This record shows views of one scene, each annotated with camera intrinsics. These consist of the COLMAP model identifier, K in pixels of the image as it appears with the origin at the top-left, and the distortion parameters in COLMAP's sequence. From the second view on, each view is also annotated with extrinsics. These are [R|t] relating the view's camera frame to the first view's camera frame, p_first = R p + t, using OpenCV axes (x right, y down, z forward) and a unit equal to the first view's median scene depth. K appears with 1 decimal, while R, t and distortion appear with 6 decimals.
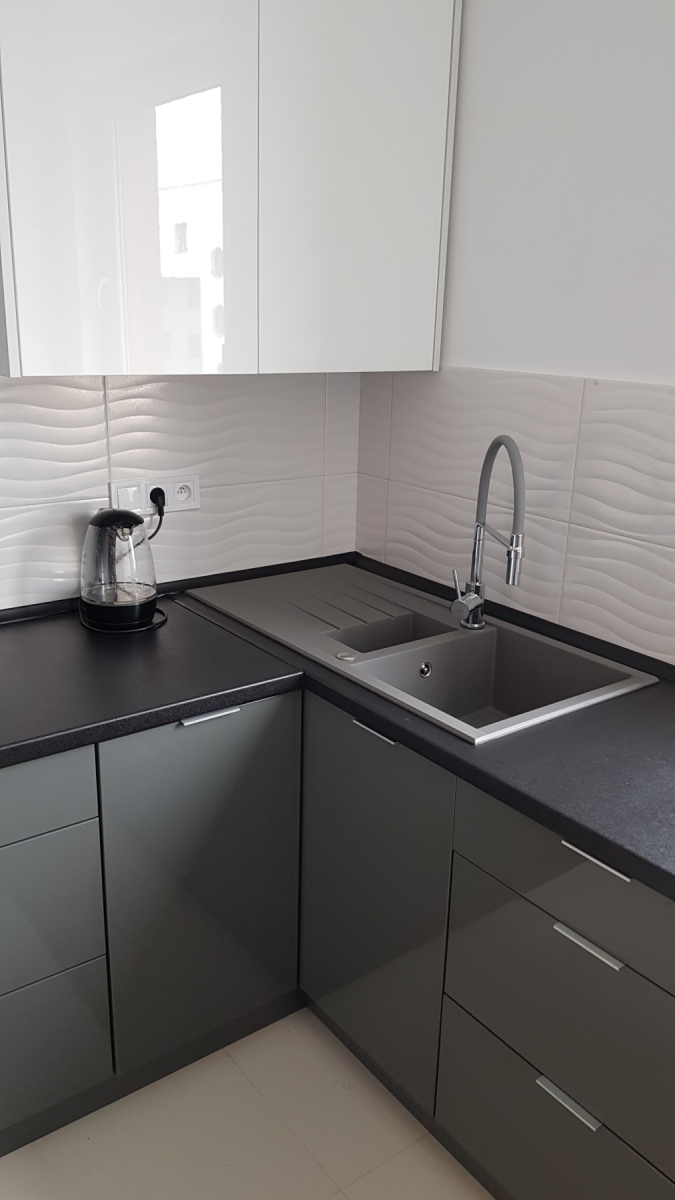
lens RADIAL K [[937.7, 0, 336.5], [0, 937.7, 609.2], [0, 0, 1]] dist [0.080474, -0.133684]
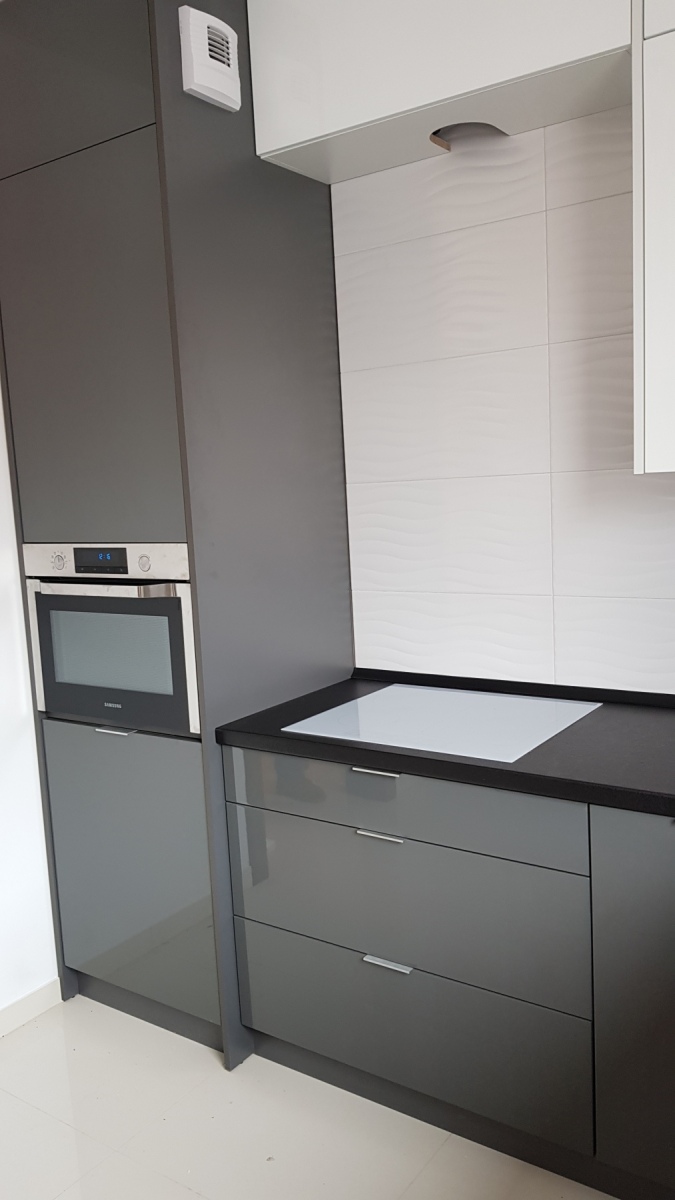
lens RADIAL K [[937.7, 0, 324.8], [0, 937.7, 603.1], [0, 0, 1]] dist [0.080474, -0.133684]
pose [[0.296839, 0.081676, -0.951428, 0.522451], [-0.231151, 0.972851, 0.011398, -0.017430], [0.926529, 0.216540, 0.307659, 0.276438]]
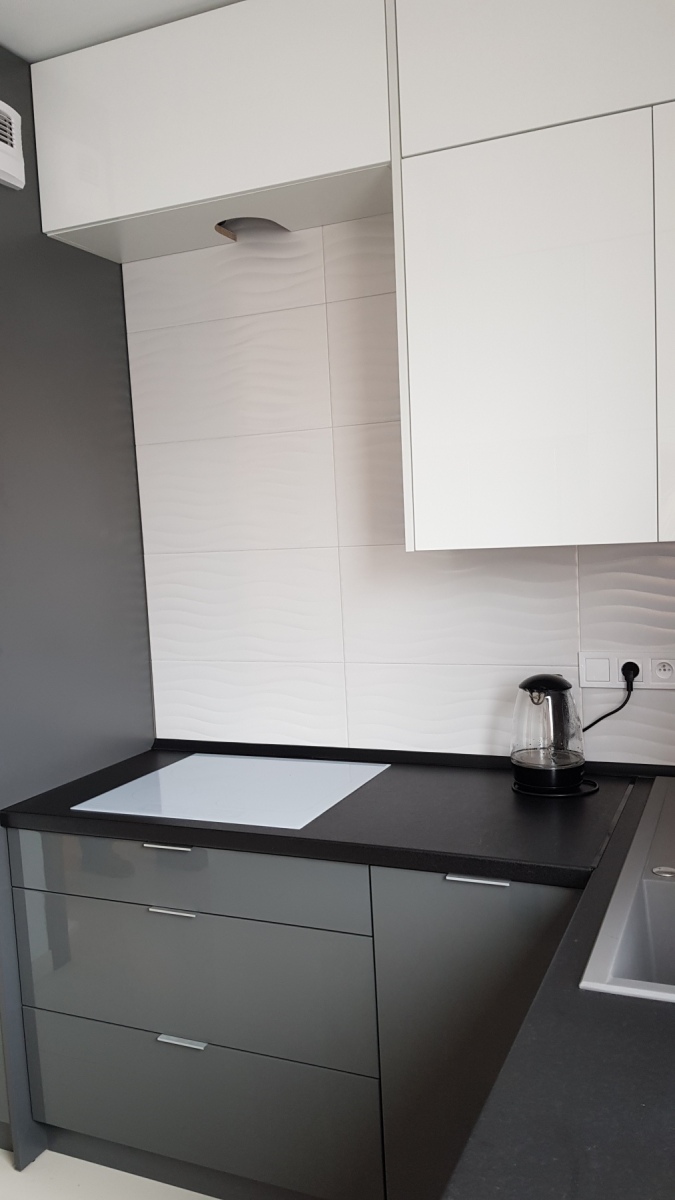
lens RADIAL K [[937.7, 0, 336.8], [0, 937.7, 609.2], [0, 0, 1]] dist [0.080474, -0.133684]
pose [[0.477105, 0.024276, -0.878511, 0.558536], [-0.207187, 0.974550, -0.085590, -0.039725], [0.854075, 0.222851, 0.469992, 0.299638]]
